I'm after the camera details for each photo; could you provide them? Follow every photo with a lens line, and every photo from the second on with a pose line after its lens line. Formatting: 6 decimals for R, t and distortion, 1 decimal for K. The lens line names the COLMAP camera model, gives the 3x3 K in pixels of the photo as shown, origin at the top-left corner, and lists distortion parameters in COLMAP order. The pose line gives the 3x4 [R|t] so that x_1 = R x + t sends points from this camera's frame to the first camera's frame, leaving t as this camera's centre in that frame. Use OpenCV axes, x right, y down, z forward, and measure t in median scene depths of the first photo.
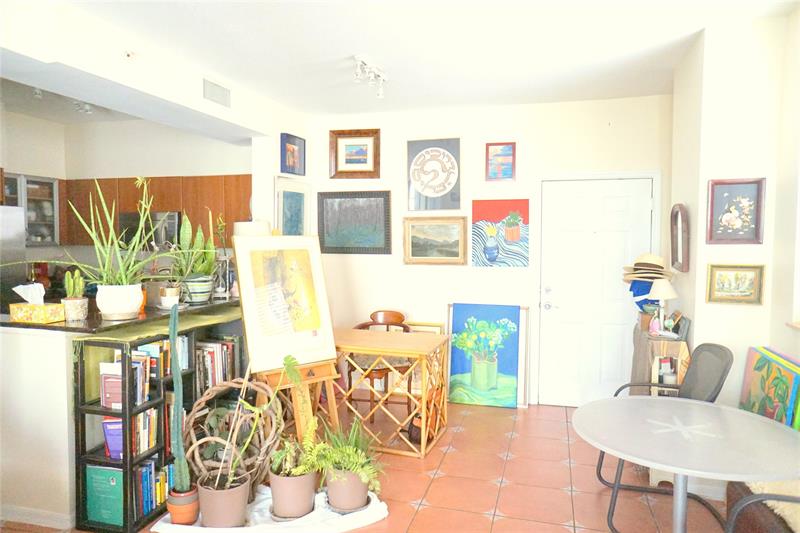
lens RADIAL K [[550.0, 0, 393.0], [0, 550.0, 265.7], [0, 0, 1]] dist [-0.008664, 0.030577]
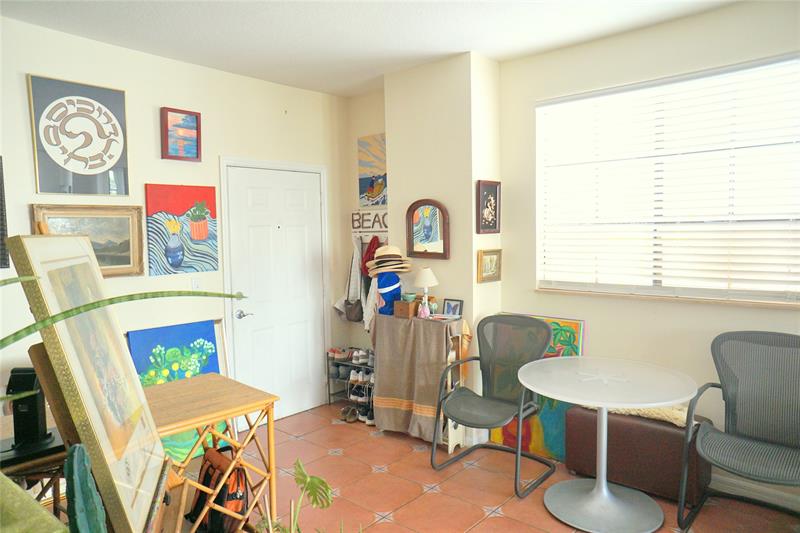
lens RADIAL K [[550.0, 0, 396.3], [0, 550.0, 264.3], [0, 0, 1]] dist [-0.008664, 0.030577]
pose [[0.421839, -0.066471, 0.904231, -0.371157], [0.068481, 0.996796, 0.041328, -0.021987], [-0.904081, 0.044489, 0.425039, 0.410048]]
